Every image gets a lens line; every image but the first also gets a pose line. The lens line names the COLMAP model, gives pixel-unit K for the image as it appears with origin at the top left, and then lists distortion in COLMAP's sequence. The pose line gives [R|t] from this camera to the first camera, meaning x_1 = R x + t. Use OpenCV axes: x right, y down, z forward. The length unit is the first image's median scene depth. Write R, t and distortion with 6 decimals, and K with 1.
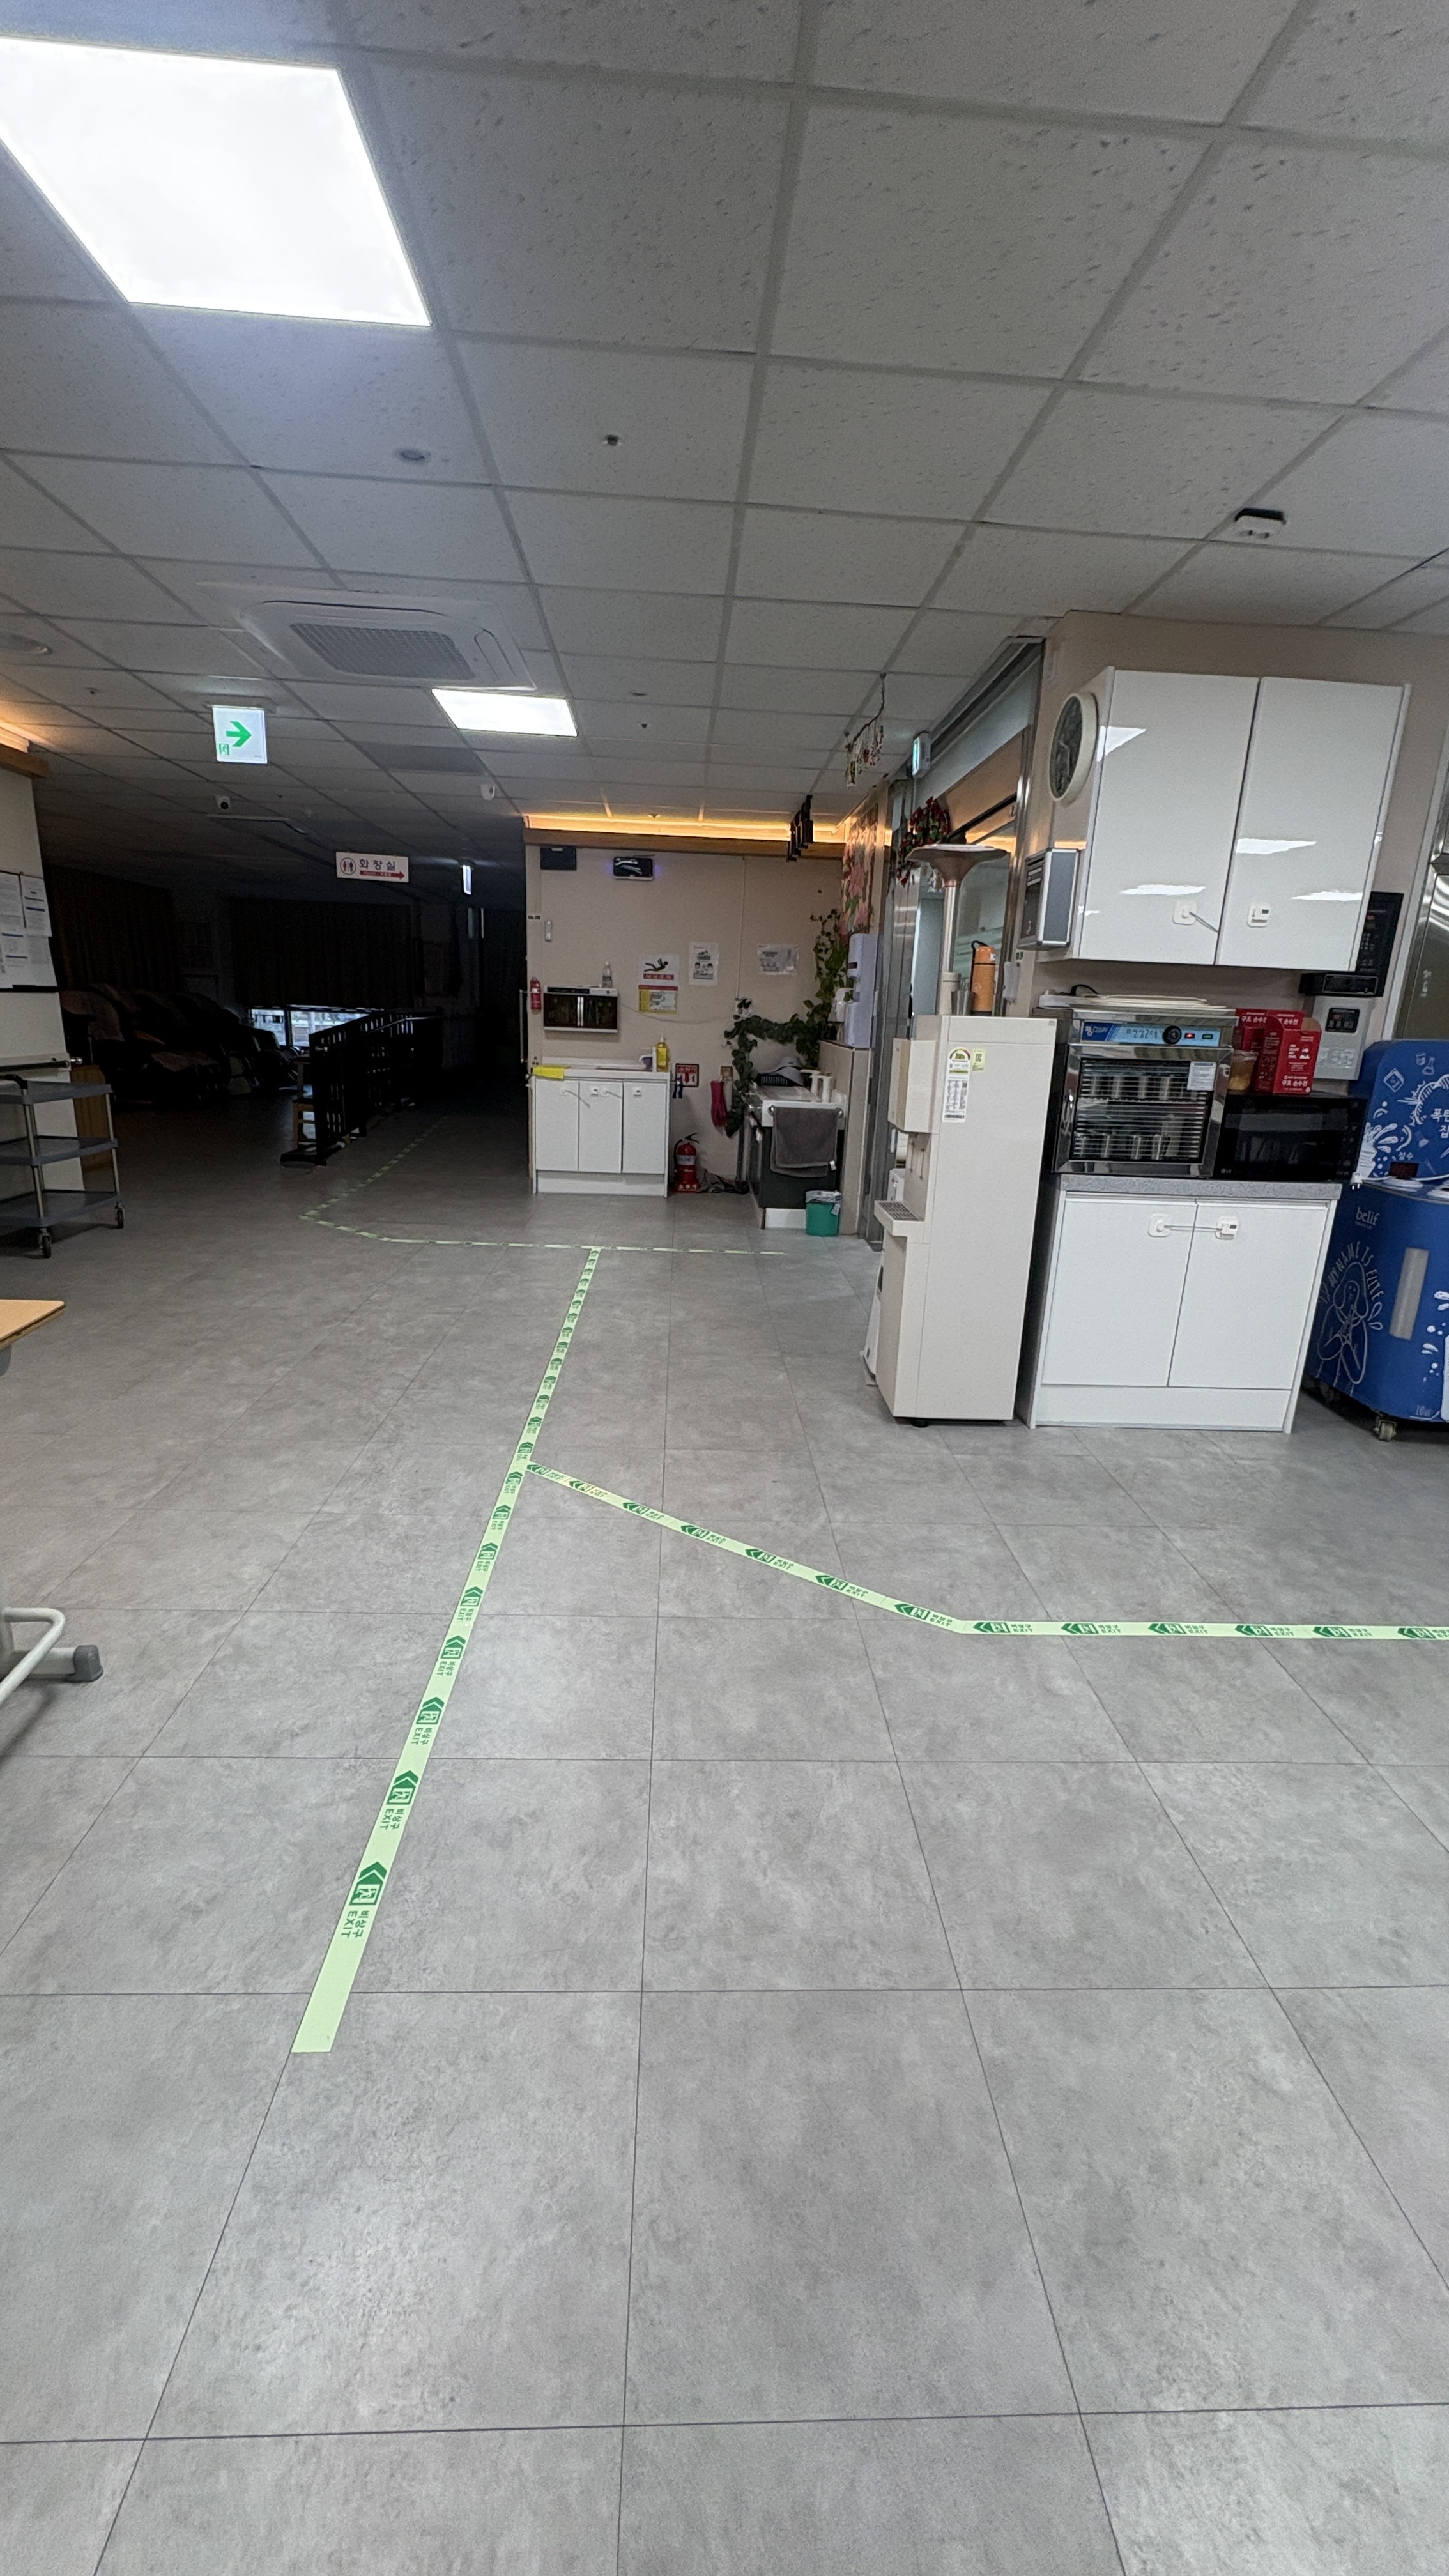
lens RADIAL K [[1018.4, 0, 722.3], [0, 1018.4, 1289.8], [0, 0, 1]] dist [-0.003665, -0.000177]
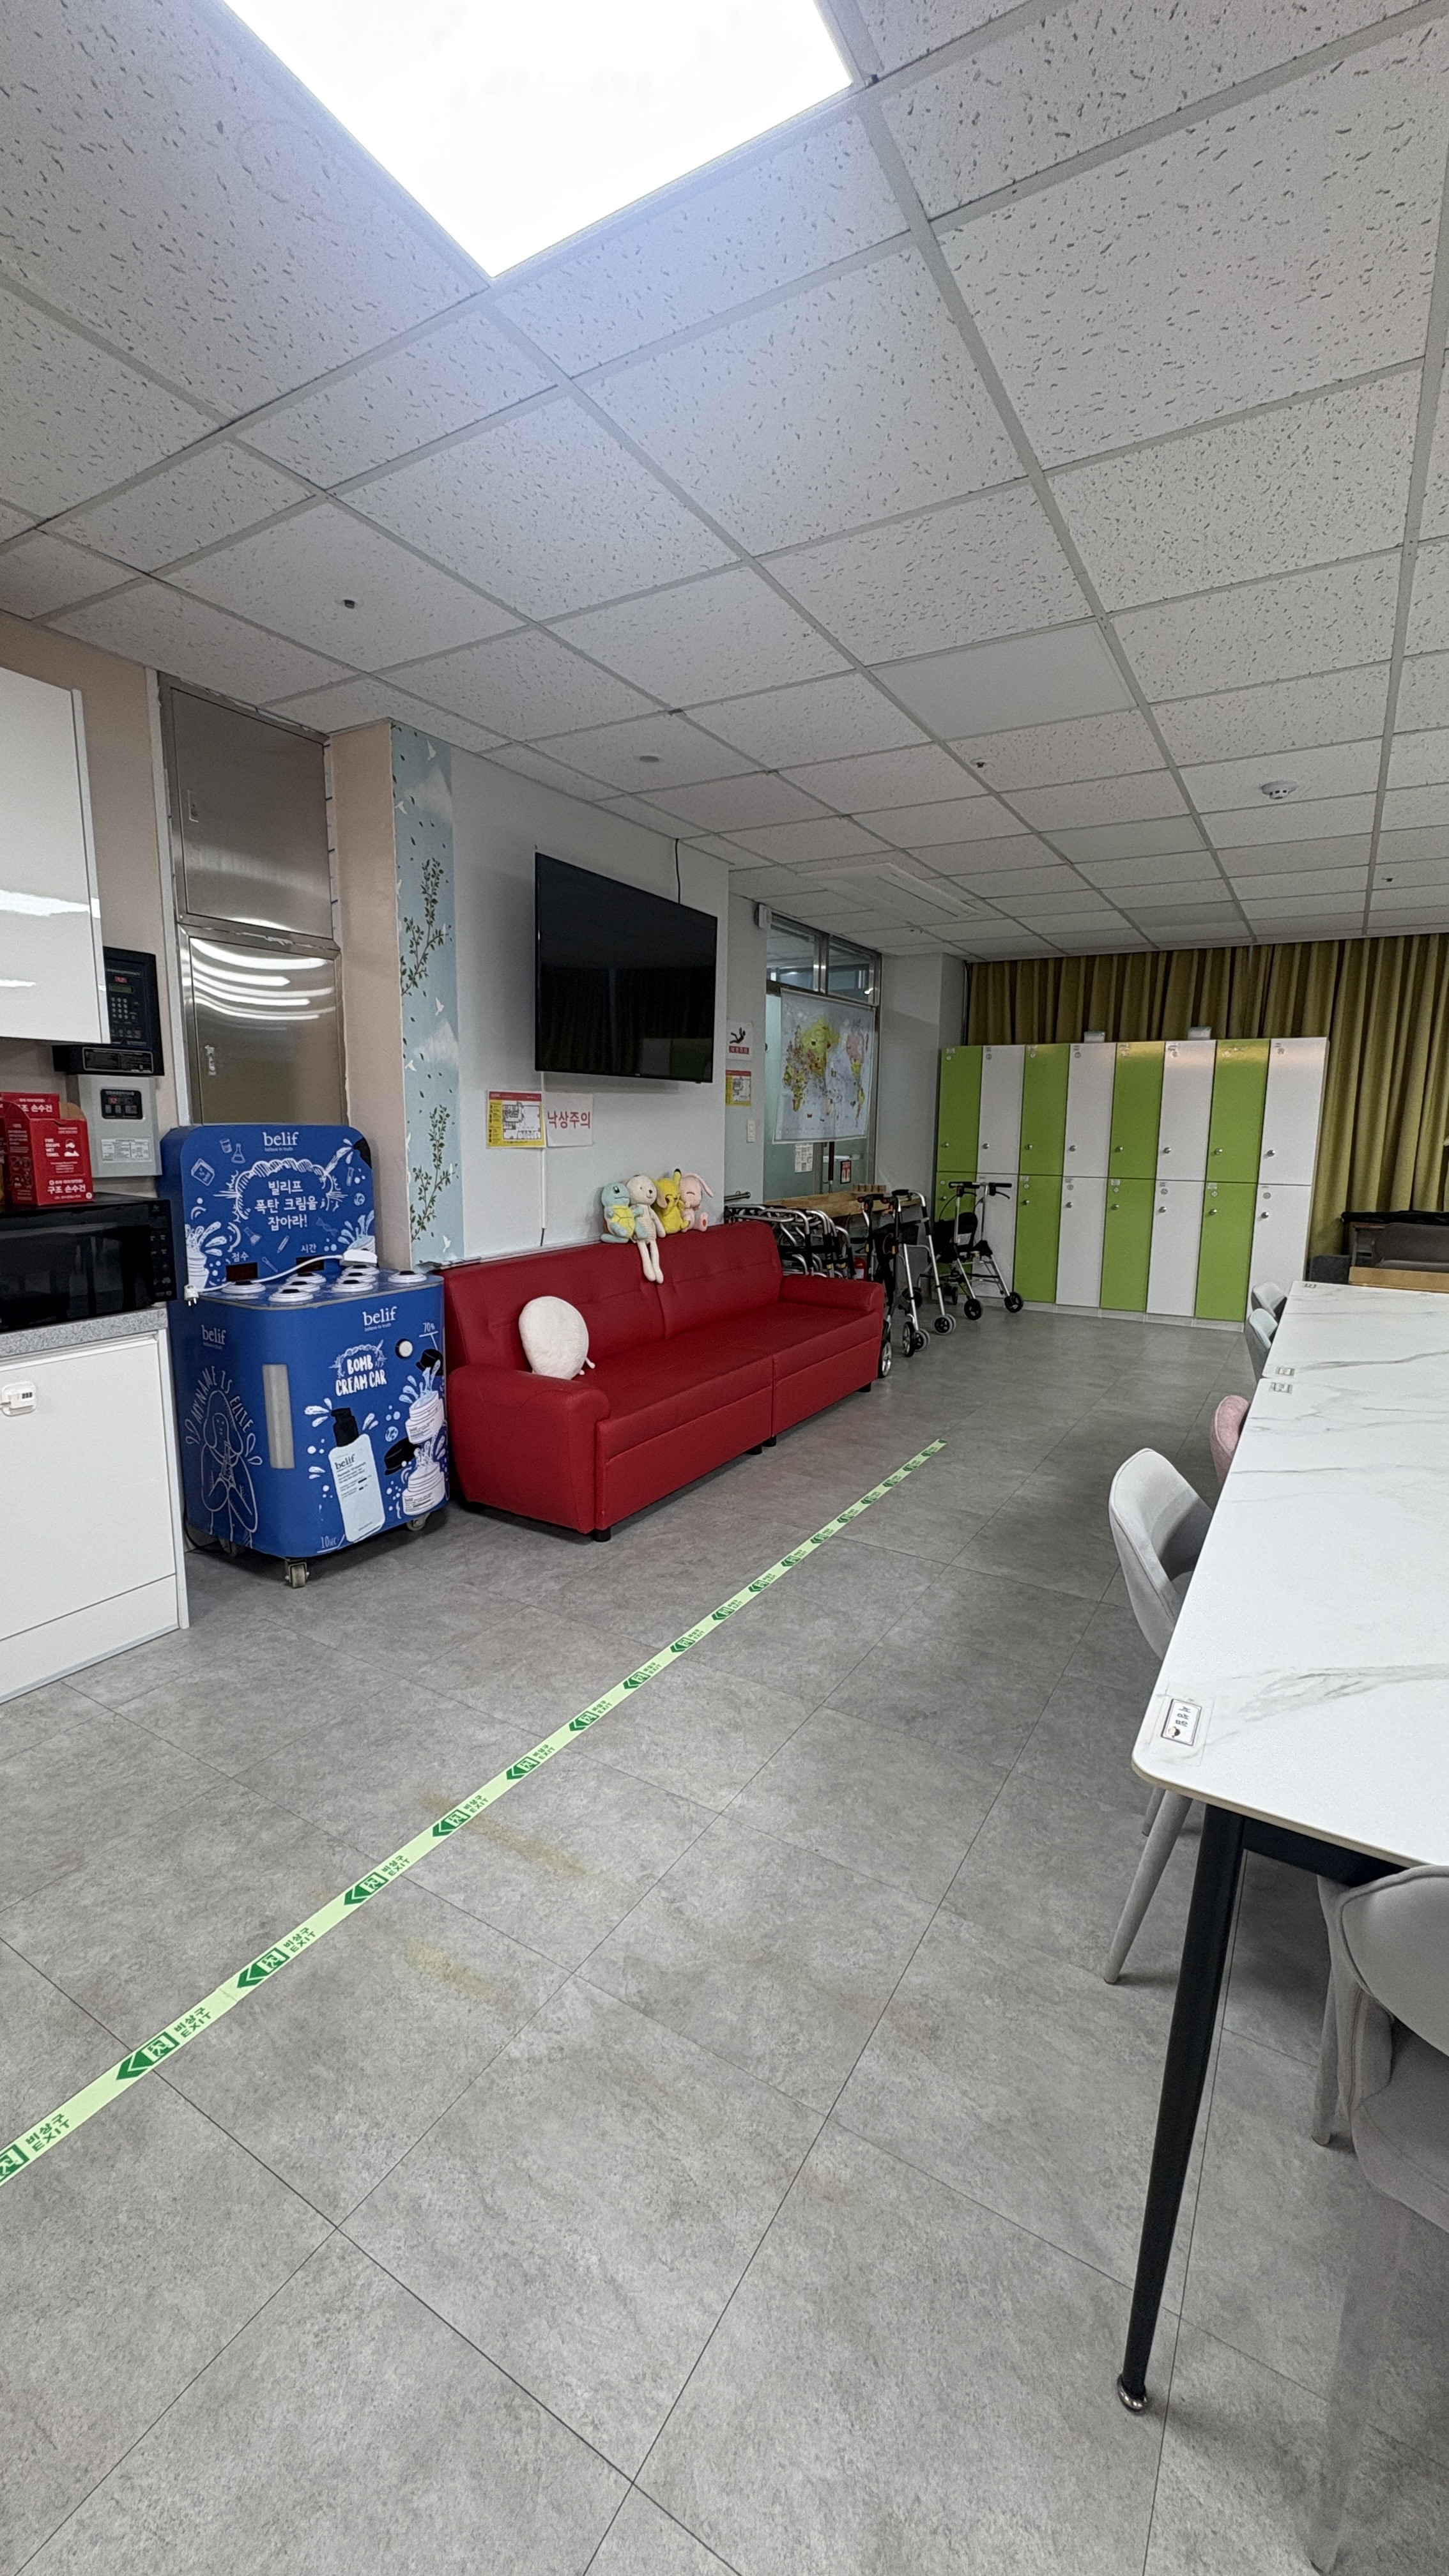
lens RADIAL K [[1018.4, 0, 730.7], [0, 1018.4, 1292.3], [0, 0, 1]] dist [-0.003665, -0.000177]
pose [[0.546228, -0.172692, 0.819642, 0.191360], [0.231116, 0.971605, 0.050689, -0.050999], [-0.805122, 0.161744, 0.570629, 0.181170]]
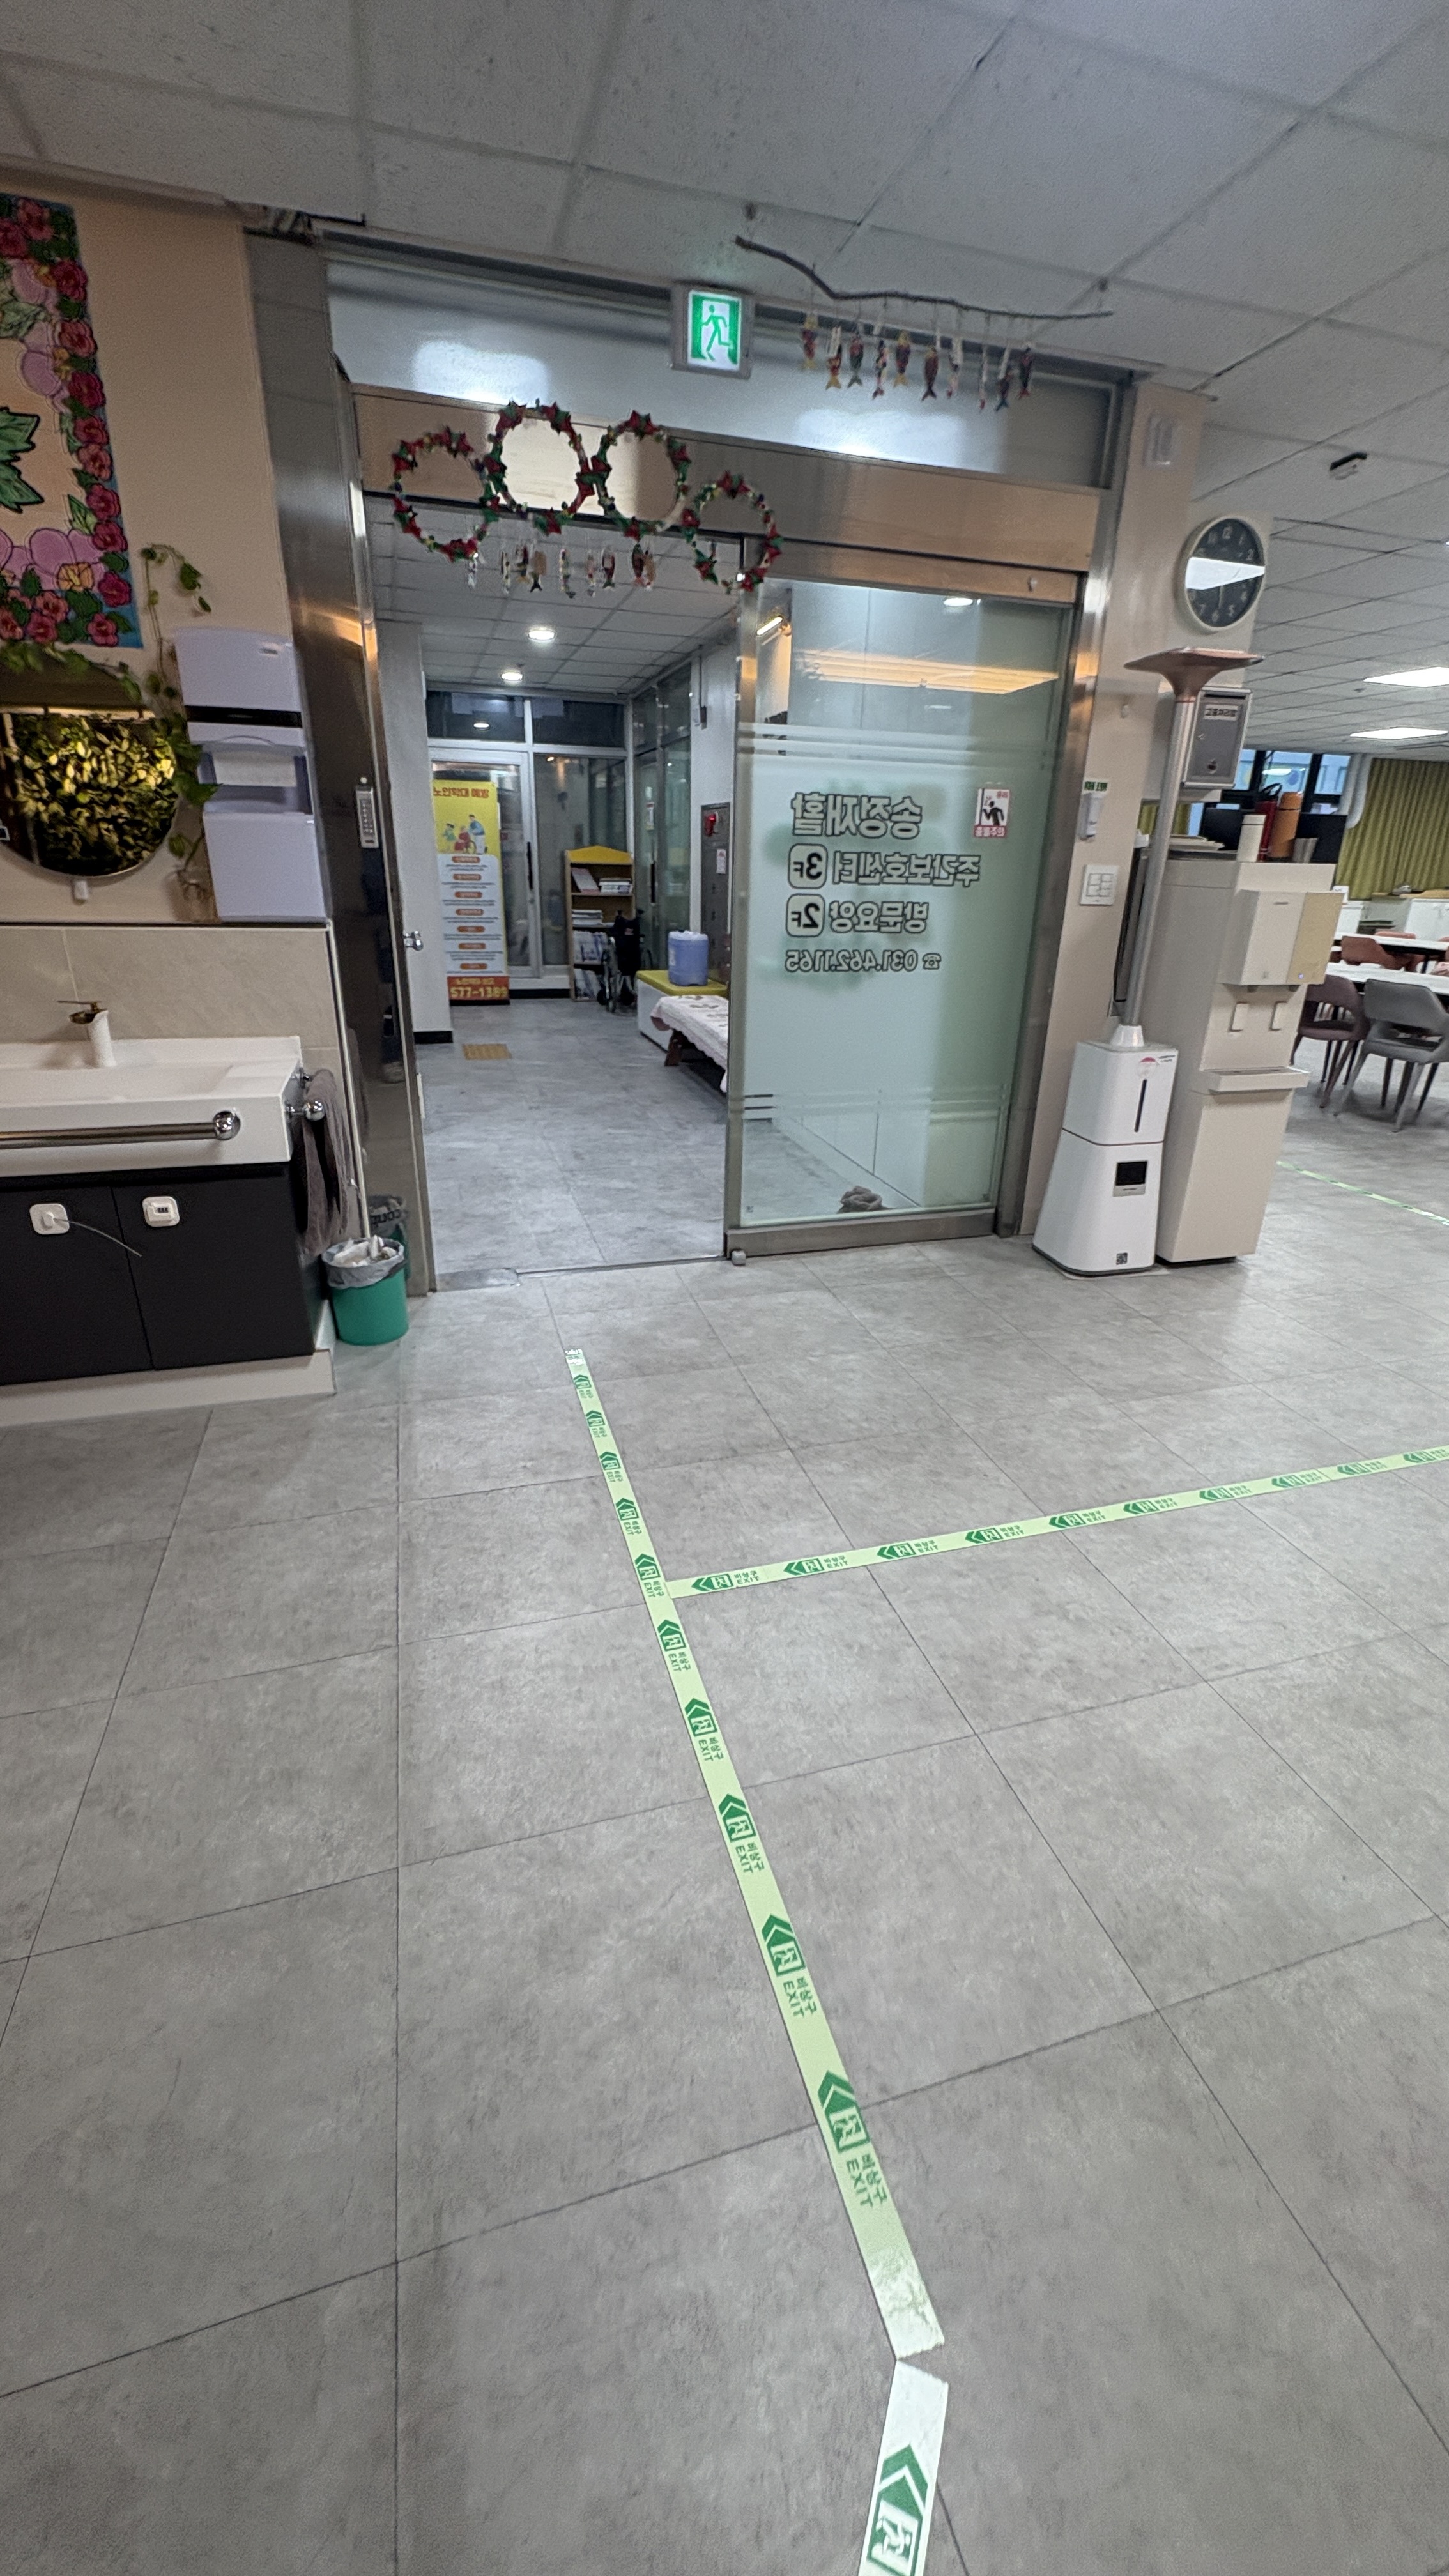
lens RADIAL K [[1018.4, 0, 720.9], [0, 1018.4, 1291.4], [0, 0, 1]] dist [-0.003665, -0.000177]
pose [[-0.244887, -0.425222, 0.871330, -0.641559], [0.226432, 0.848759, 0.477846, -0.478991], [-0.942740, 0.314315, -0.111566, 1.637913]]
